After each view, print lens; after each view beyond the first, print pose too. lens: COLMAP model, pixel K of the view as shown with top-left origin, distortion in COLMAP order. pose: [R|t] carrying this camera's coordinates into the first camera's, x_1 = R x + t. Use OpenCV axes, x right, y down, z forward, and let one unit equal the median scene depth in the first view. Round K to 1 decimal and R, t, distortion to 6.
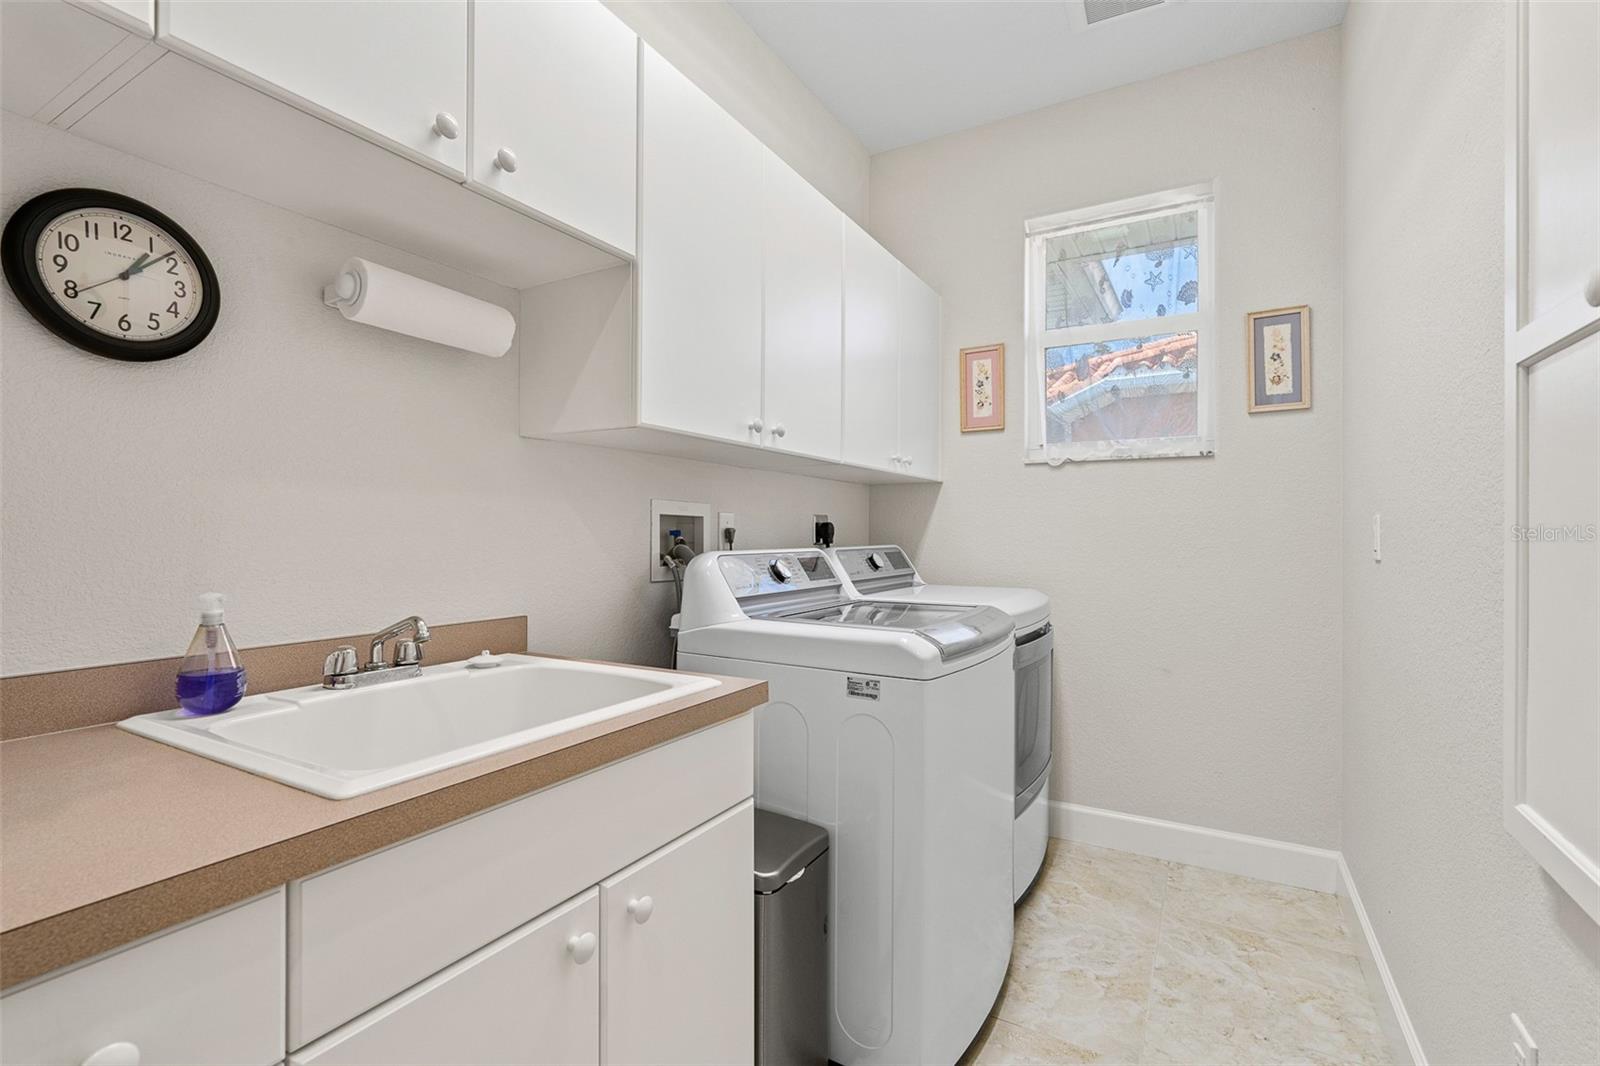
lens RADIAL K [[716.6, 0, 800.0], [0, 716.6, 533.0], [0, 0, 1]] dist [-0.003043, 0.000747]
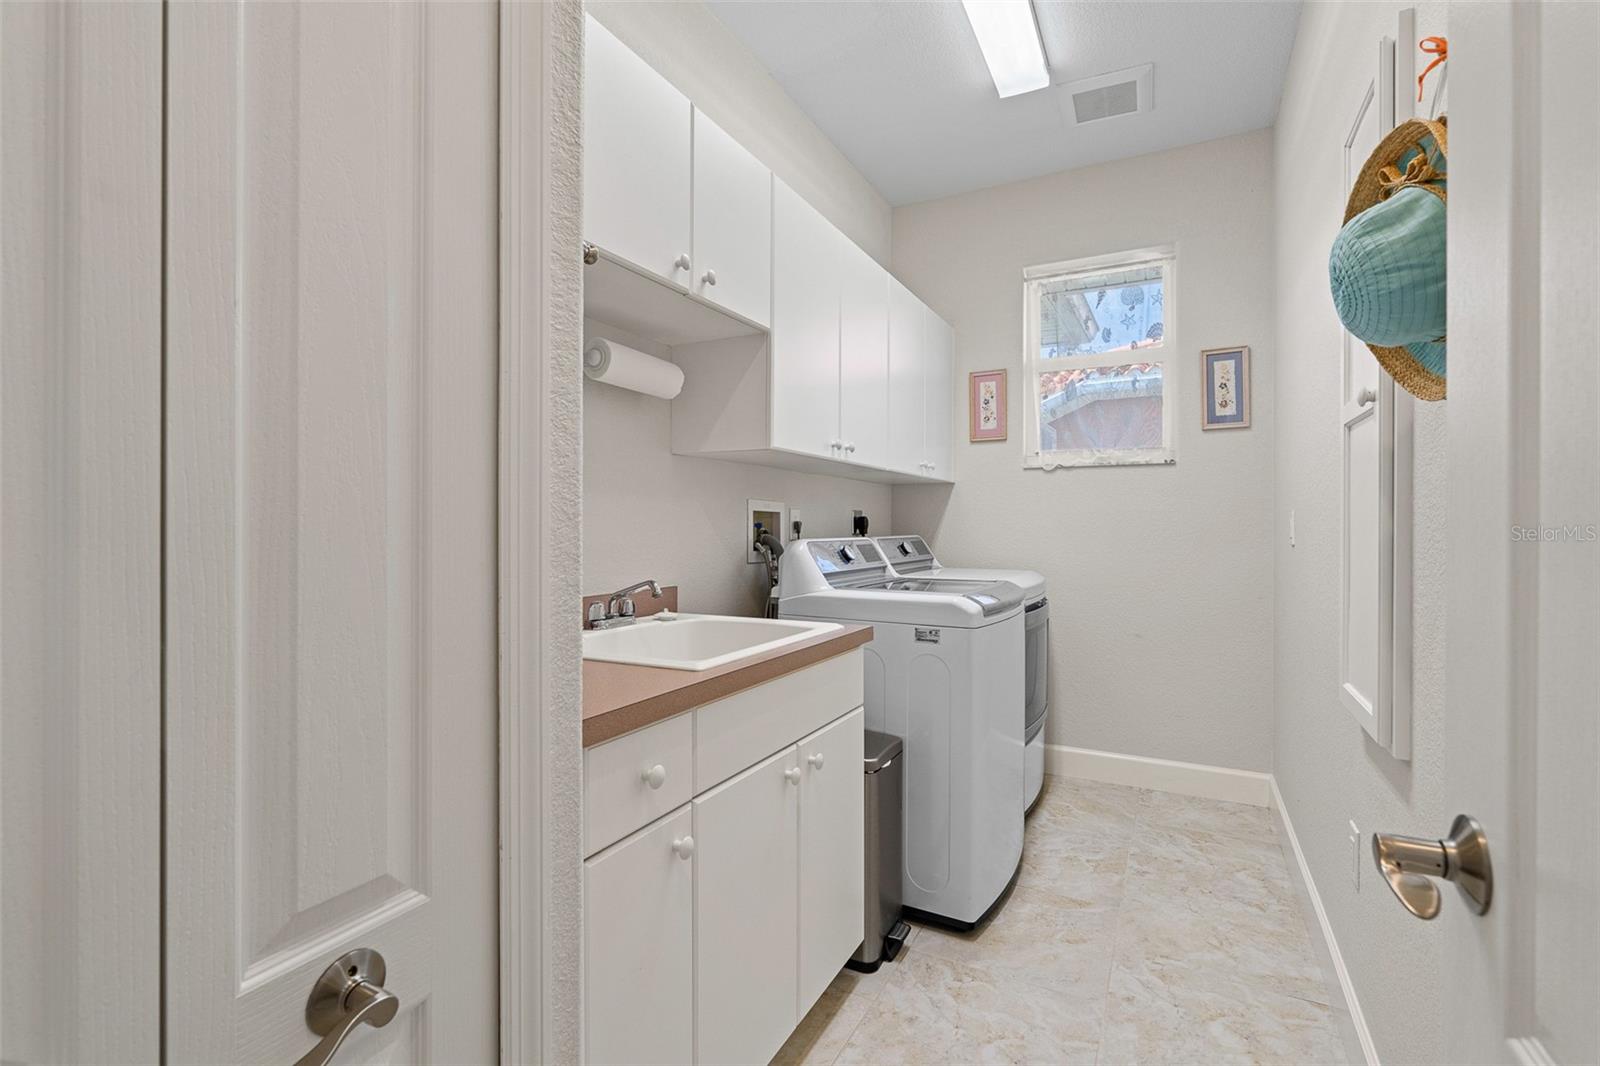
lens RADIAL K [[720.4, 0, 799.0], [0, 720.4, 527.0], [0, 0, 1]] dist [-0.003898, -0.000018]
pose [[0.999343, -0.000835, 0.036228, -0.134208], [0.000776, 0.999998, 0.001639, 0.001017], [-0.036229, -0.001610, 0.999342, -0.250140]]
